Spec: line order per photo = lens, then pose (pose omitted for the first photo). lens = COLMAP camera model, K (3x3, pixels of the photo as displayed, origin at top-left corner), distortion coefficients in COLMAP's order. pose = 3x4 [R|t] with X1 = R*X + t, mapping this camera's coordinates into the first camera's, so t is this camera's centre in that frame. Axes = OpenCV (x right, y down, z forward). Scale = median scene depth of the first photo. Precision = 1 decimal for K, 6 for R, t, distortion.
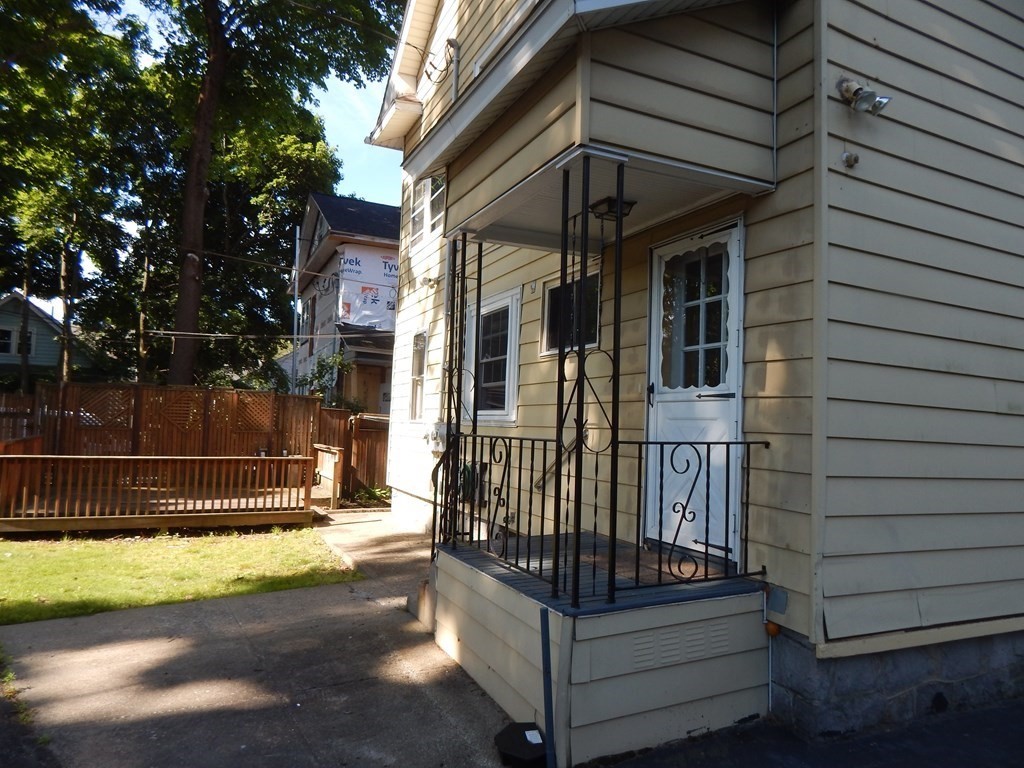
lens RADIAL K [[662.1, 0, 512.0], [0, 662.1, 384.0], [0, 0, 1]] dist [-0.009289, -0.000698]
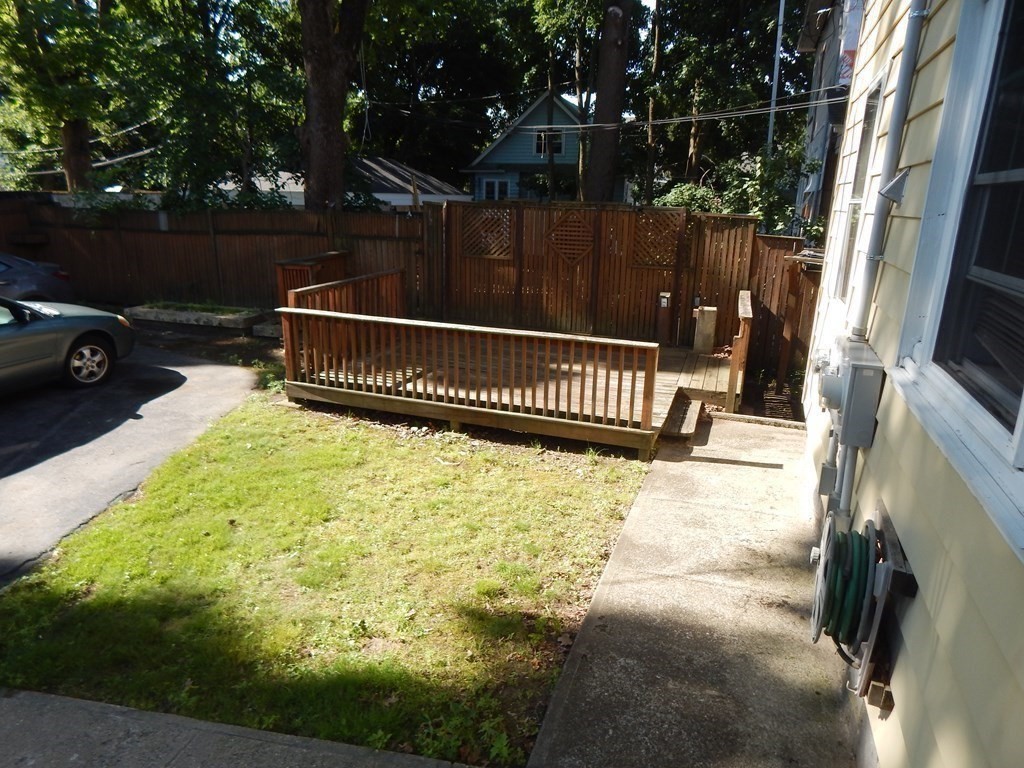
lens RADIAL K [[662.1, 0, 512.0], [0, 662.1, 384.0], [0, 0, 1]] dist [-0.009289, -0.000698]
pose [[0.704272, 0.185377, -0.685300, 0.011533], [0.037694, 0.954181, 0.296848, -0.027598], [0.708929, -0.234893, 0.665015, 0.431560]]
